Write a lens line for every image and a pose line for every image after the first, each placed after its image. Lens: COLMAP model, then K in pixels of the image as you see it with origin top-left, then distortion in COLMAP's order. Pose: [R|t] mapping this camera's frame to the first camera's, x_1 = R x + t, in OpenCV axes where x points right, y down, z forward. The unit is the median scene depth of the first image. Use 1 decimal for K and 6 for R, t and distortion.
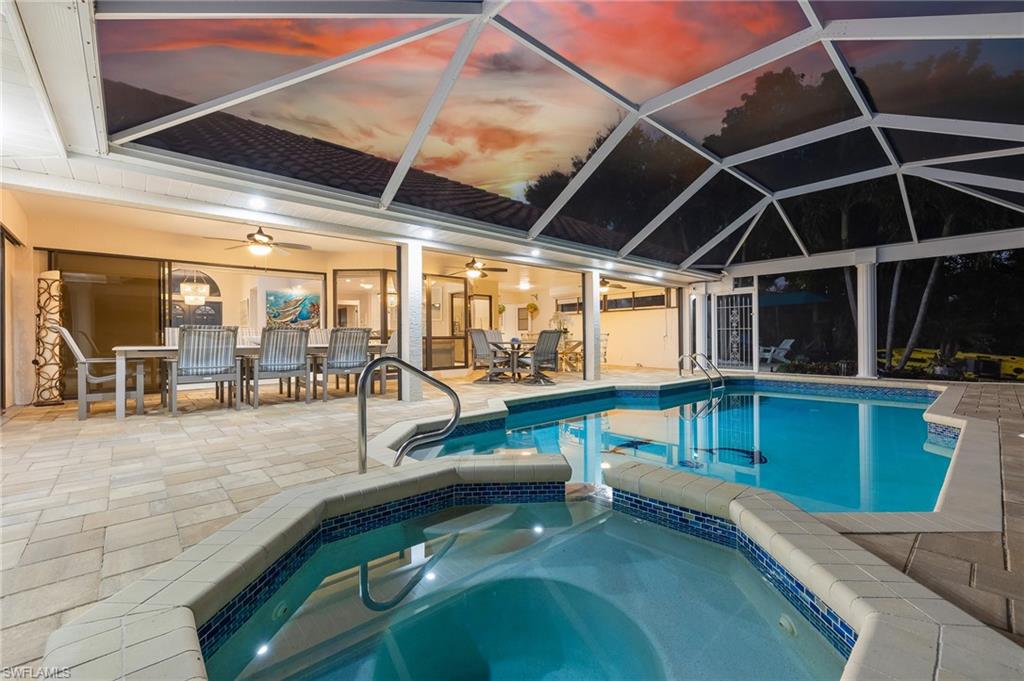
lens RADIAL K [[433.7, 0, 503.3], [0, 433.7, 339.6], [0, 0, 1]] dist [0.000683, -0.000533]
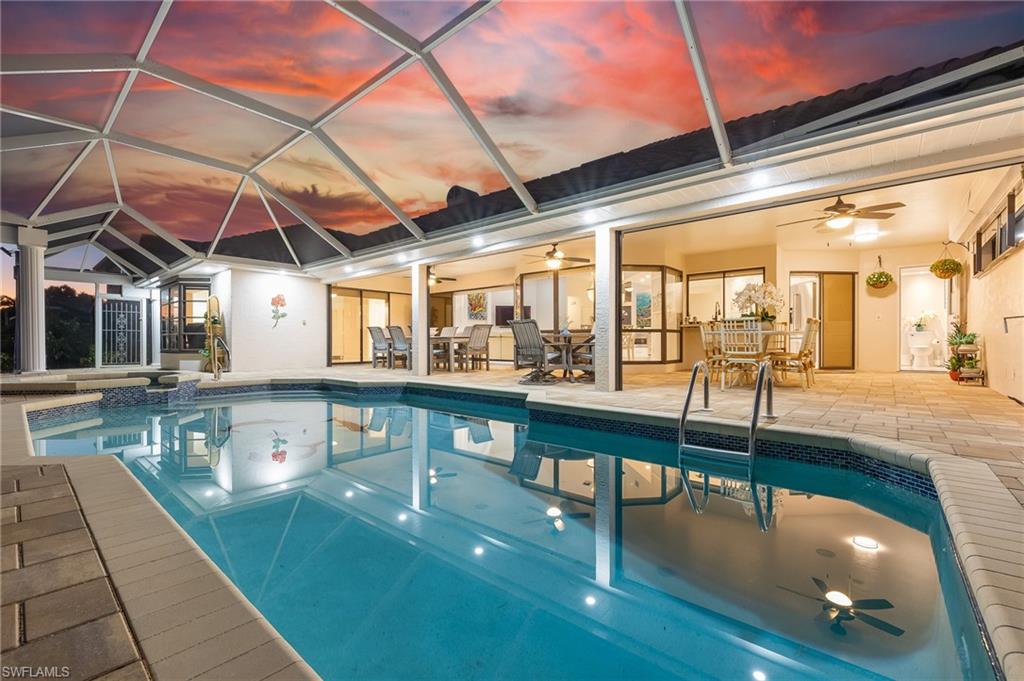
lens RADIAL K [[433.7, 0, 511.3], [0, 433.7, 346.7], [0, 0, 1]] dist [0.000683, -0.000533]
pose [[0.134558, 0.020594, -0.990692, 0.725071], [-0.002896, 0.999788, 0.020389, 0.010272], [0.990902, 0.000125, 0.134589, 0.653565]]
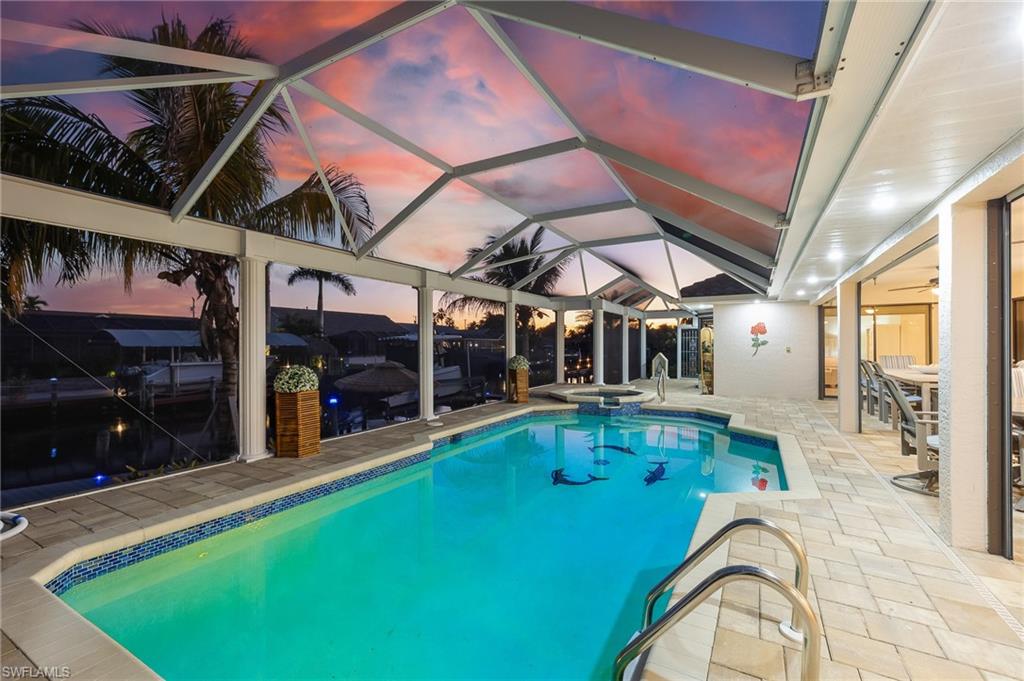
lens RADIAL K [[433.7, 0, 516.9], [0, 433.7, 342.3], [0, 0, 1]] dist [0.000683, -0.000533]
pose [[-0.942312, 0.010141, -0.334582, 0.531089], [0.010111, 0.999947, 0.001832, -0.050030], [0.334583, -0.001656, -0.942365, 1.019245]]
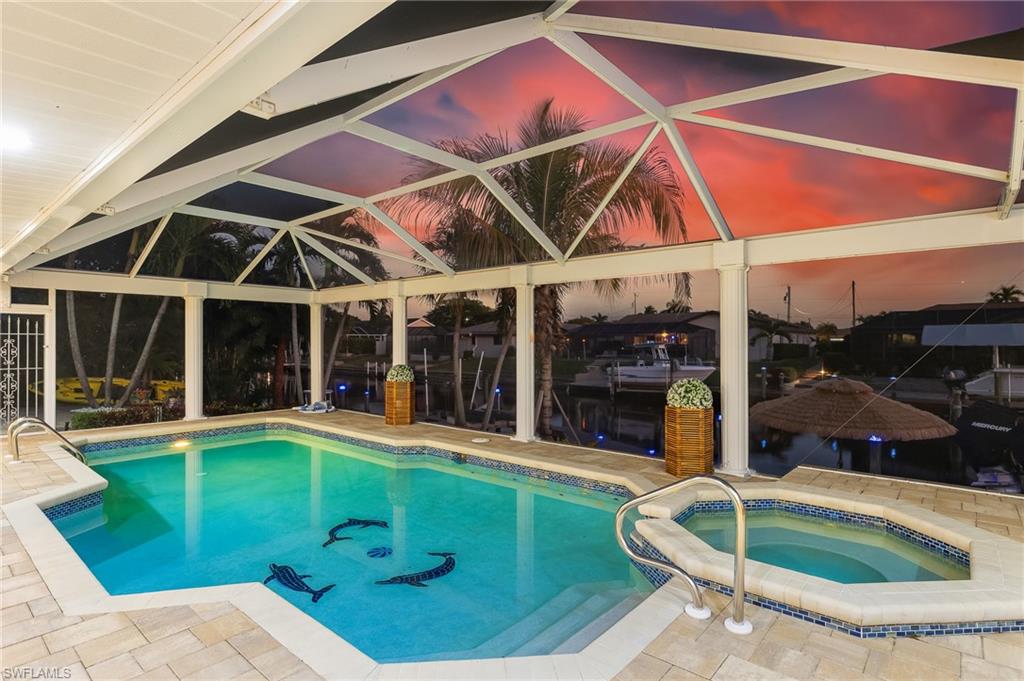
lens RADIAL K [[519.0, 0, 512.2], [0, 519.0, 338.8], [0, 0, 1]] dist [-0.001335, -0.000097]
pose [[-0.129737, 0.015018, 0.991435, -0.298252], [0.006088, 0.999879, -0.014350, -0.054794], [-0.991530, 0.004174, -0.129812, 0.395026]]
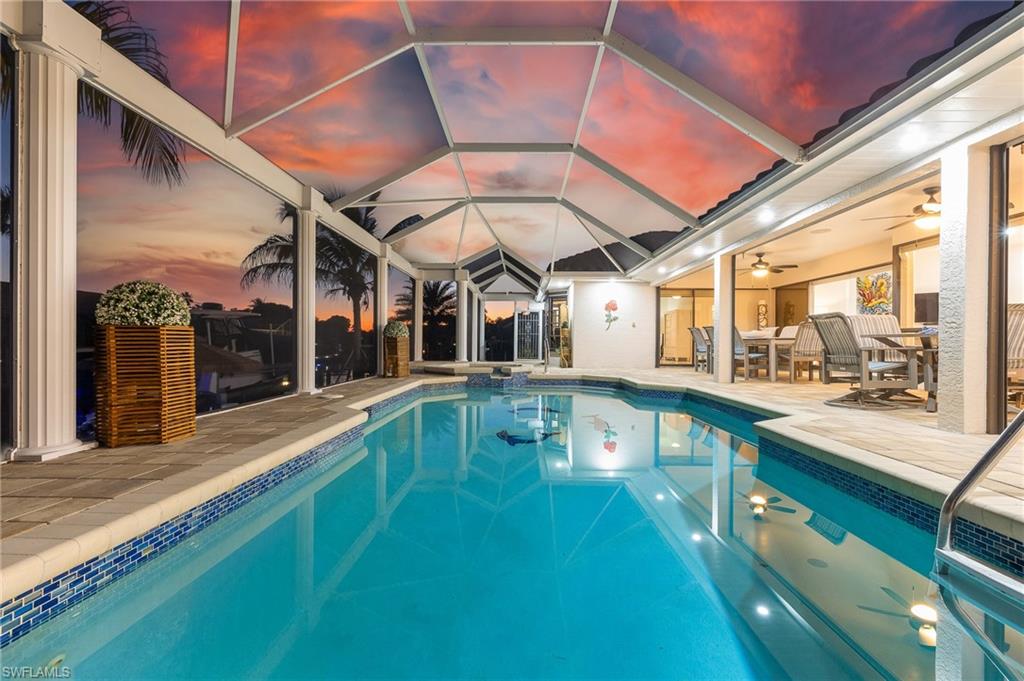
lens RADIAL K [[433.7, 0, 514.6], [0, 433.7, 343.3], [0, 0, 1]] dist [0.000683, -0.000533]
pose [[-0.675104, 0.006120, -0.737698, 0.648375], [-0.002659, 0.999939, 0.010728, 0.010854], [0.737718, 0.009204, -0.675046, 0.824548]]
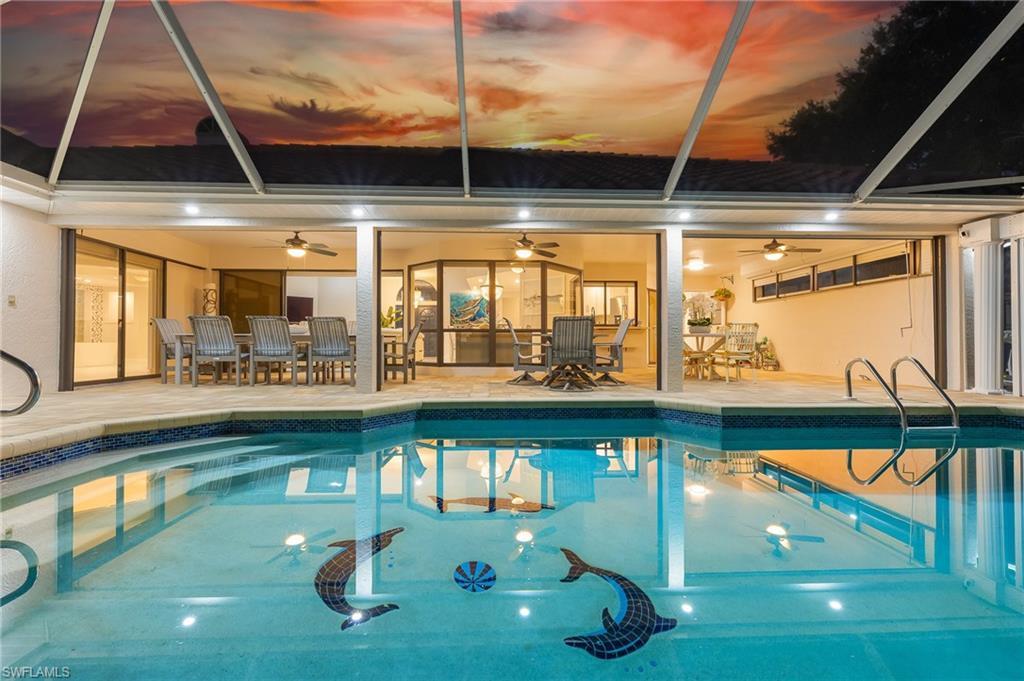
lens RADIAL K [[433.7, 0, 511.5], [0, 433.7, 339.2], [0, 0, 1]] dist [0.000683, -0.000533]
pose [[0.774208, 0.003552, -0.632921, 0.374654], [-0.008913, 0.999946, -0.005291, 0.016168], [0.632868, 0.009737, 0.774198, 0.278460]]
